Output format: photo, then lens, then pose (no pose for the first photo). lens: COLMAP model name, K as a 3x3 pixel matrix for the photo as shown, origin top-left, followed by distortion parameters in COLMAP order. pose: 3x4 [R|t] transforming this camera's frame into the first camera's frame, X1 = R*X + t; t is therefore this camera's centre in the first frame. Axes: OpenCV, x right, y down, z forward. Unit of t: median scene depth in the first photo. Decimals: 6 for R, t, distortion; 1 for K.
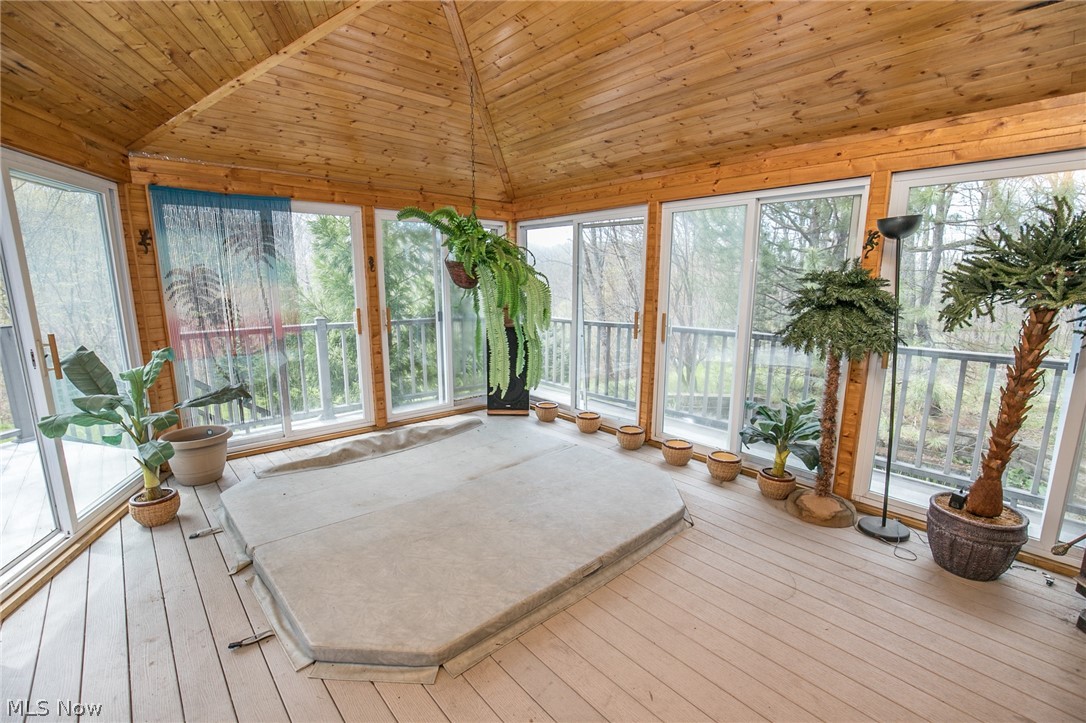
lens RADIAL K [[491.7, 0, 546.0], [0, 491.7, 363.7], [0, 0, 1]] dist [-0.004894, 0.003023]
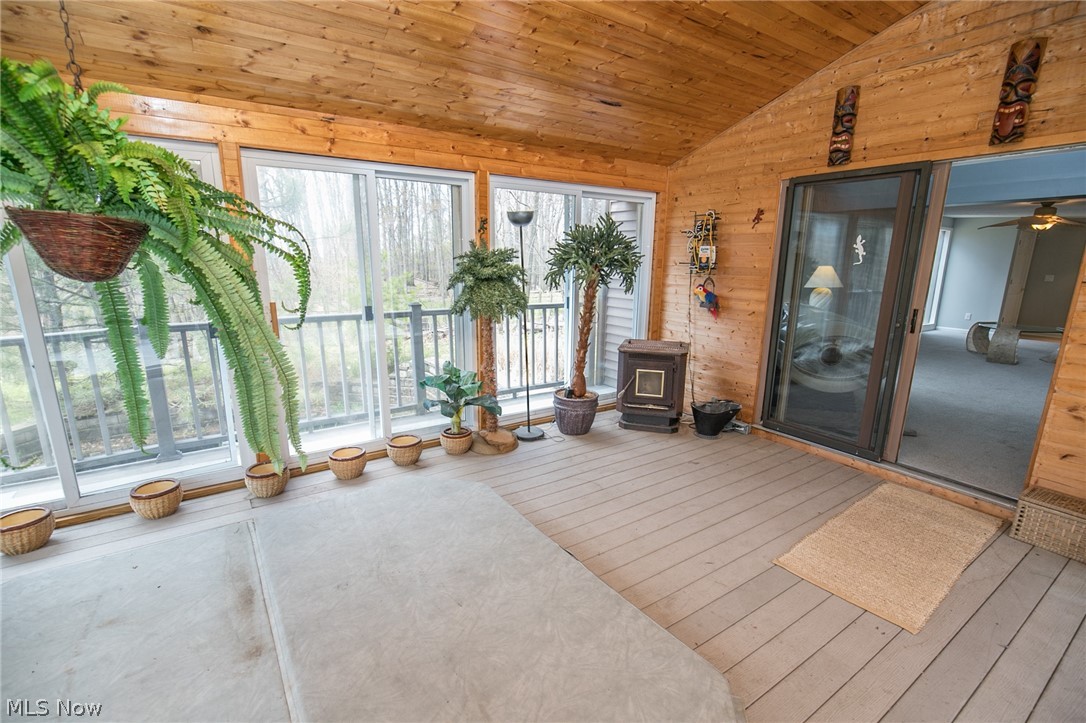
lens RADIAL K [[491.7, 0, 546.1], [0, 491.7, 370.5], [0, 0, 1]] dist [-0.004894, 0.003023]
pose [[0.121114, -0.220301, 0.967884, -0.582465], [0.163223, 0.966209, 0.199496, -0.106472], [-0.979127, 0.133819, 0.152980, 0.641880]]
